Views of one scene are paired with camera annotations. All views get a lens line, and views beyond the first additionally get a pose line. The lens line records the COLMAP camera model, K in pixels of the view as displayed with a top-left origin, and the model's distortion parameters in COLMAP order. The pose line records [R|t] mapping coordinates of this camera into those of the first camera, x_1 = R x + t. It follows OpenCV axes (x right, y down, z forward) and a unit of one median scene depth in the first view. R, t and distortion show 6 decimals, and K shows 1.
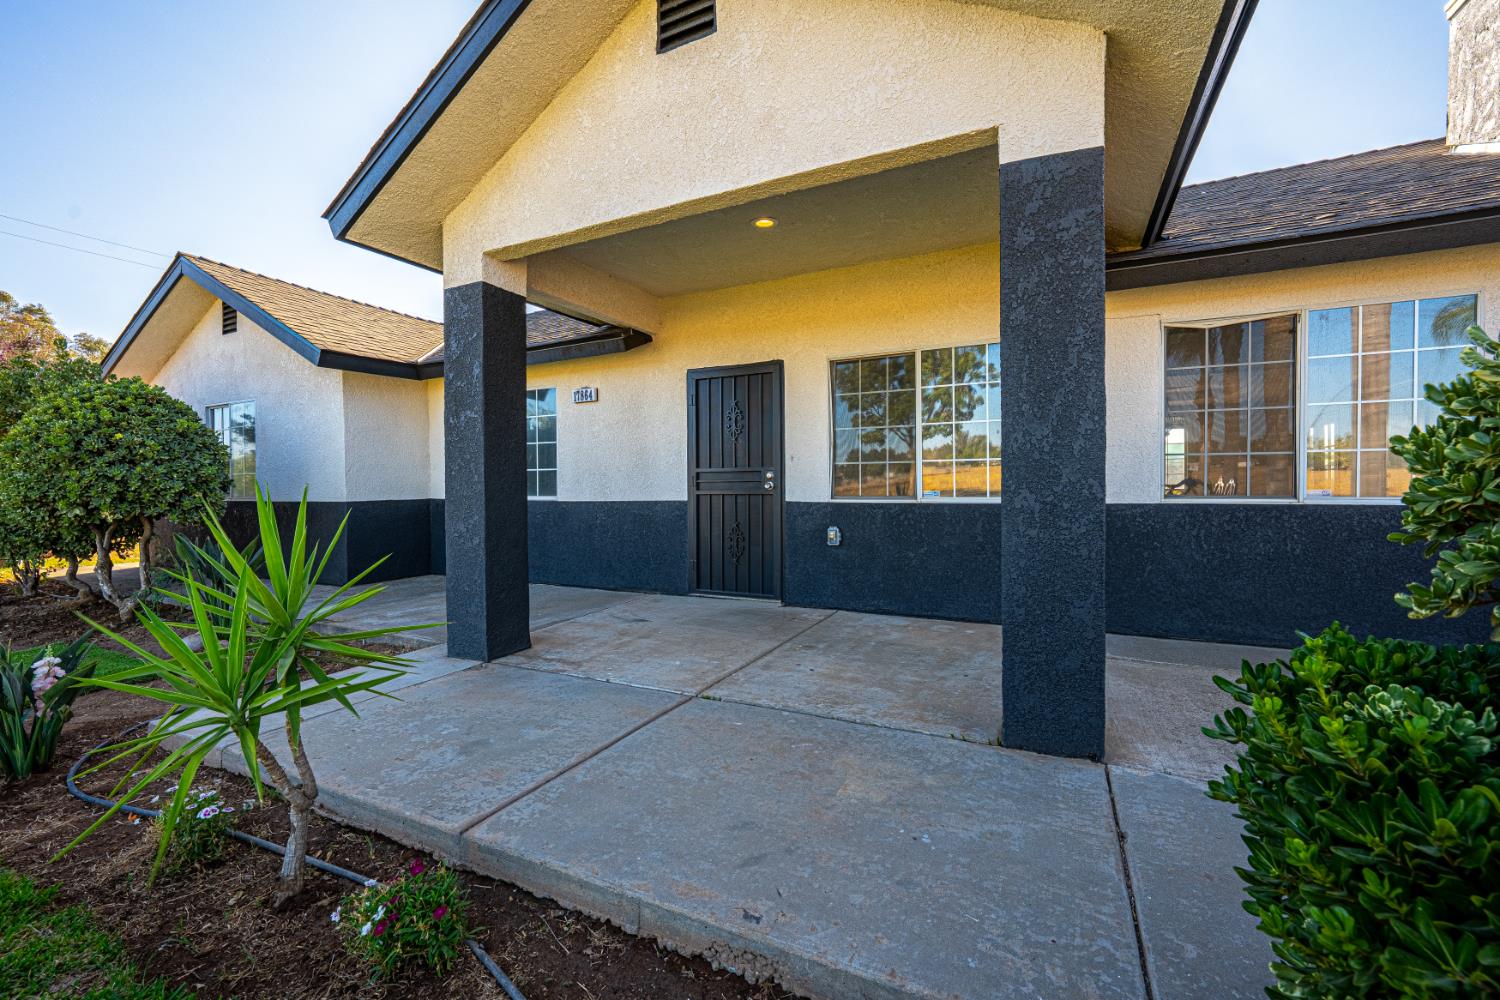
lens RADIAL K [[620.3, 0, 750.0], [0, 620.3, 500.0], [0, 0, 1]] dist [-0.012770, 0.000015]
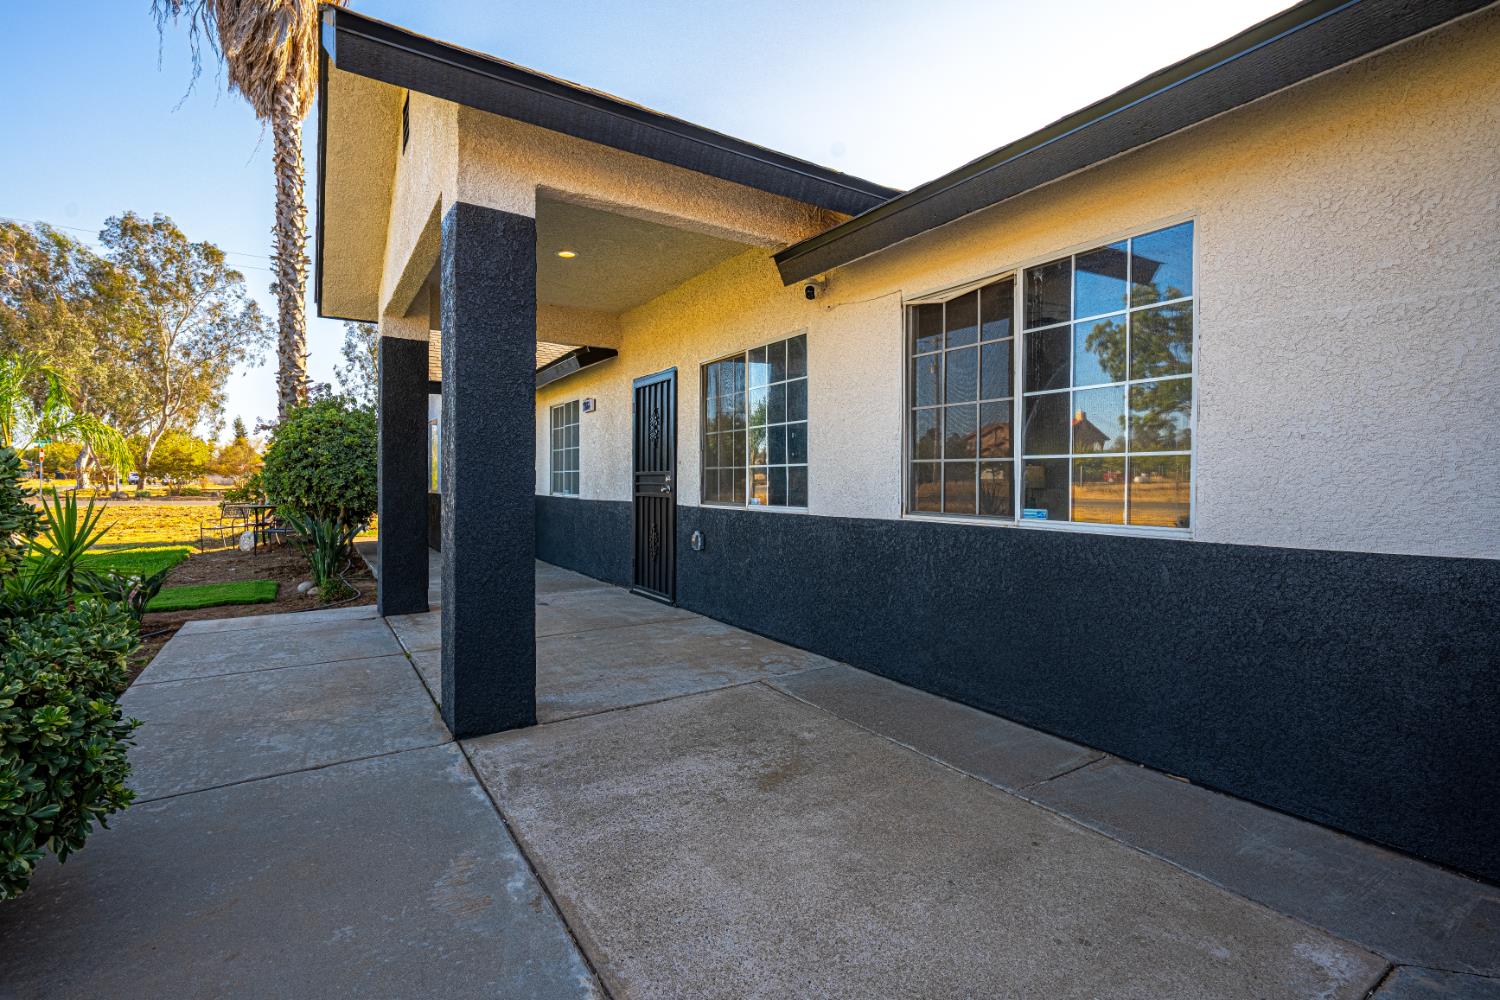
lens RADIAL K [[700.5, 0, 750.0], [0, 700.5, 500.0], [0, 0, 1]] dist [0.000885, 0.000126]
pose [[0.855307, 0.025154, -0.517511, 0.909444], [-0.023474, 0.999676, 0.009795, -0.023970], [0.517590, 0.003770, 0.855620, 0.088810]]
